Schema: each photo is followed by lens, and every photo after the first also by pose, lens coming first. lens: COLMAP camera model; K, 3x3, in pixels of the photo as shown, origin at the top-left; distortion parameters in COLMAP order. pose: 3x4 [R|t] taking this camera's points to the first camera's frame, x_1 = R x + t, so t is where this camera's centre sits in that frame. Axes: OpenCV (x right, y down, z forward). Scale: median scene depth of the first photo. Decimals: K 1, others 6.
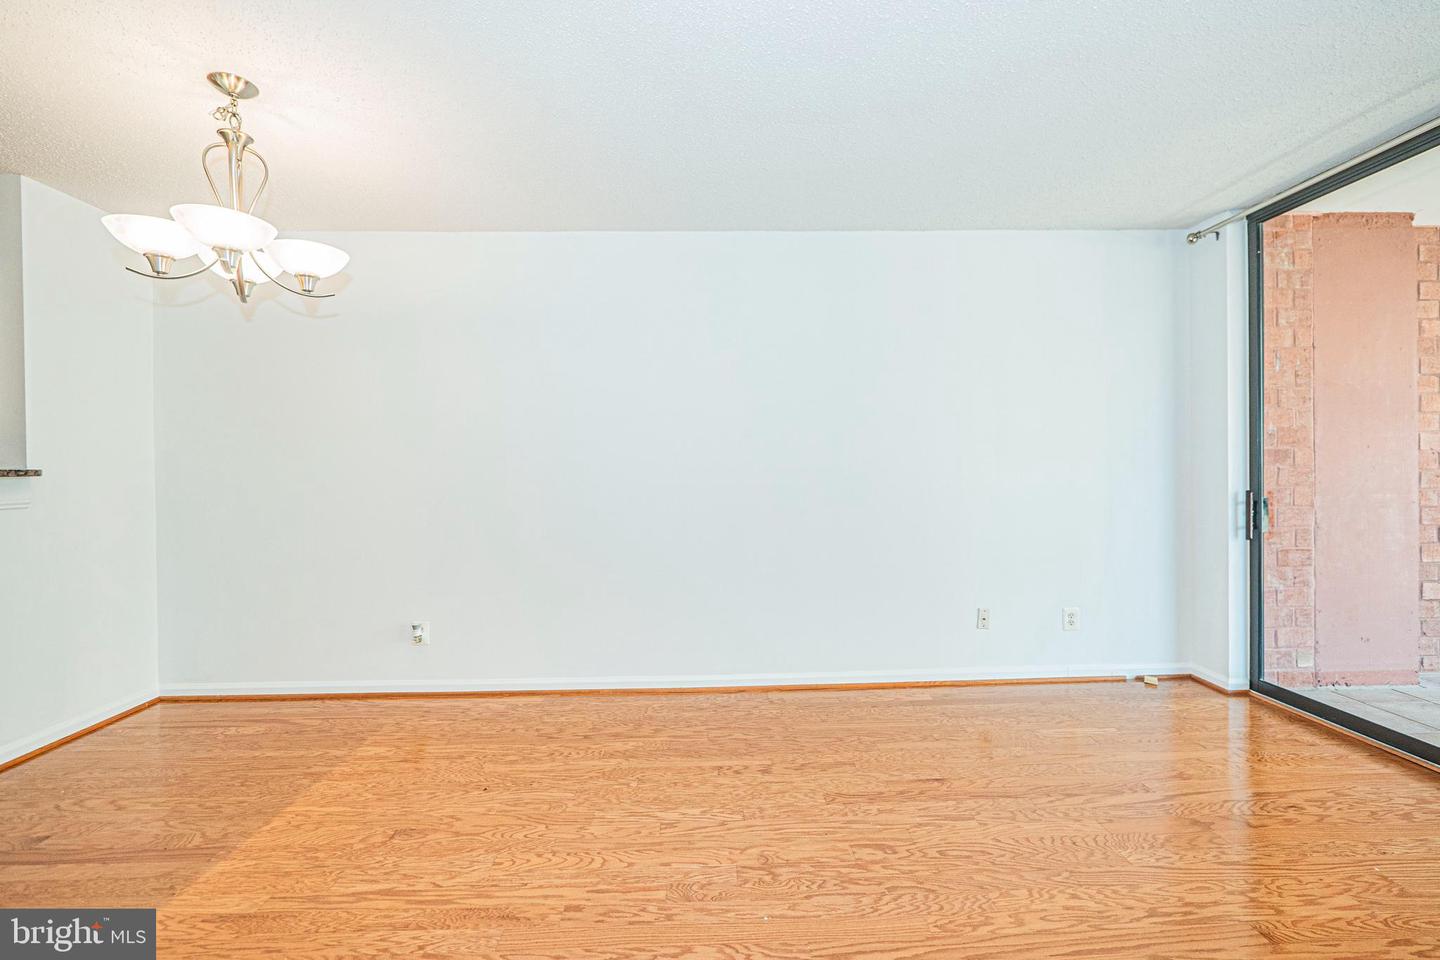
lens RADIAL K [[610.3, 0, 721.1], [0, 610.3, 478.0], [0, 0, 1]] dist [-0.004565, 0.000940]
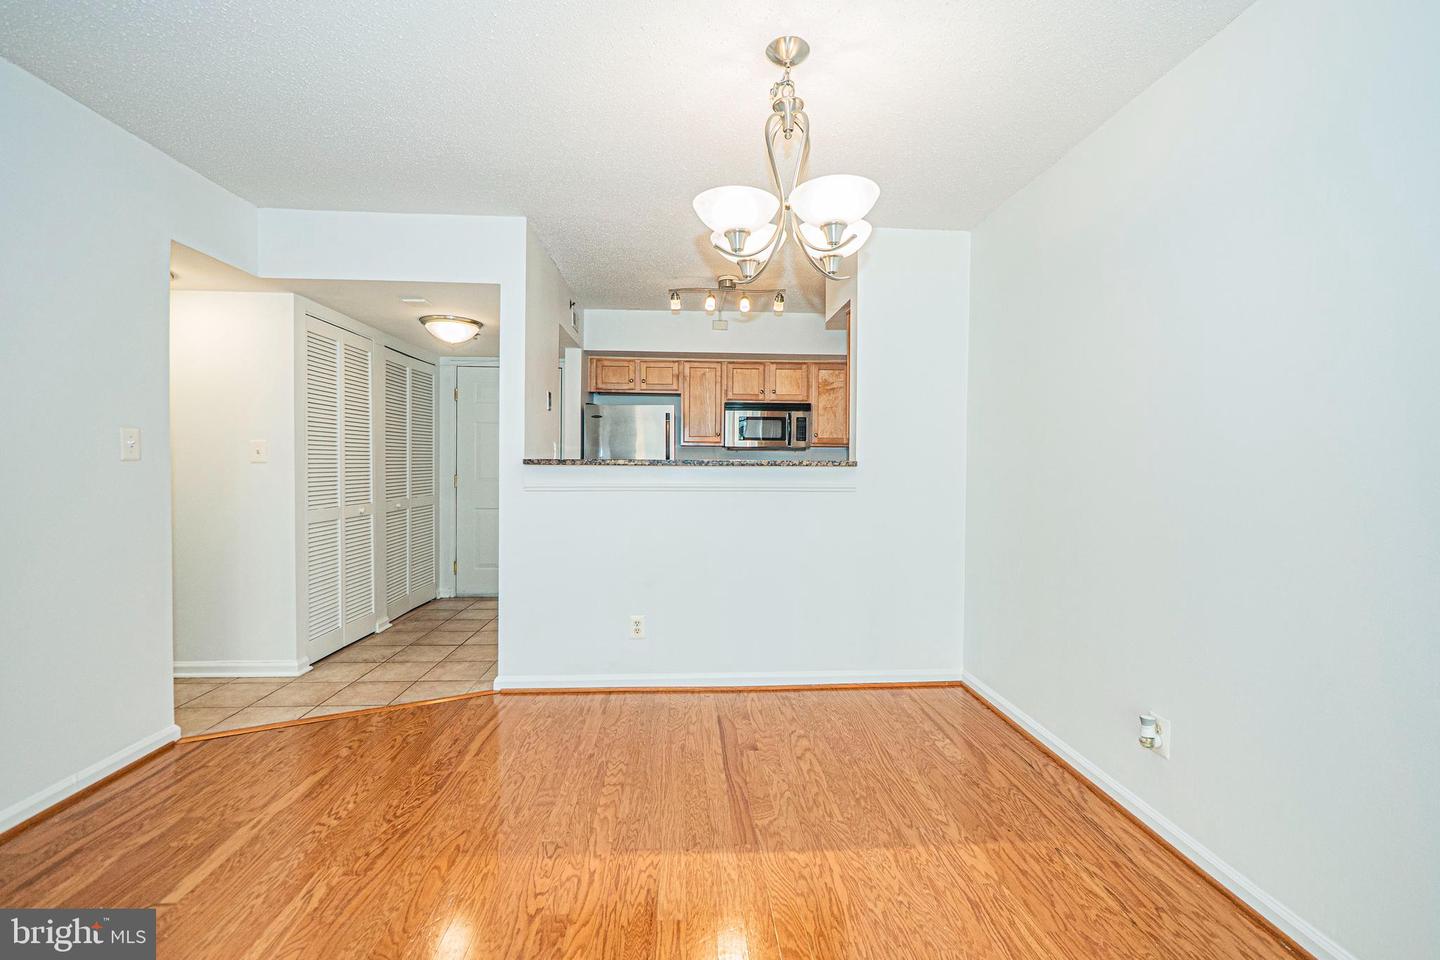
lens RADIAL K [[610.3, 0, 719.1], [0, 610.3, 474.5], [0, 0, 1]] dist [-0.004565, 0.000940]
pose [[0.029741, 0.027503, -0.999179, 0.116596], [-0.023590, 0.999362, 0.026806, -0.013519], [0.999279, 0.022773, 0.030371, 0.673045]]
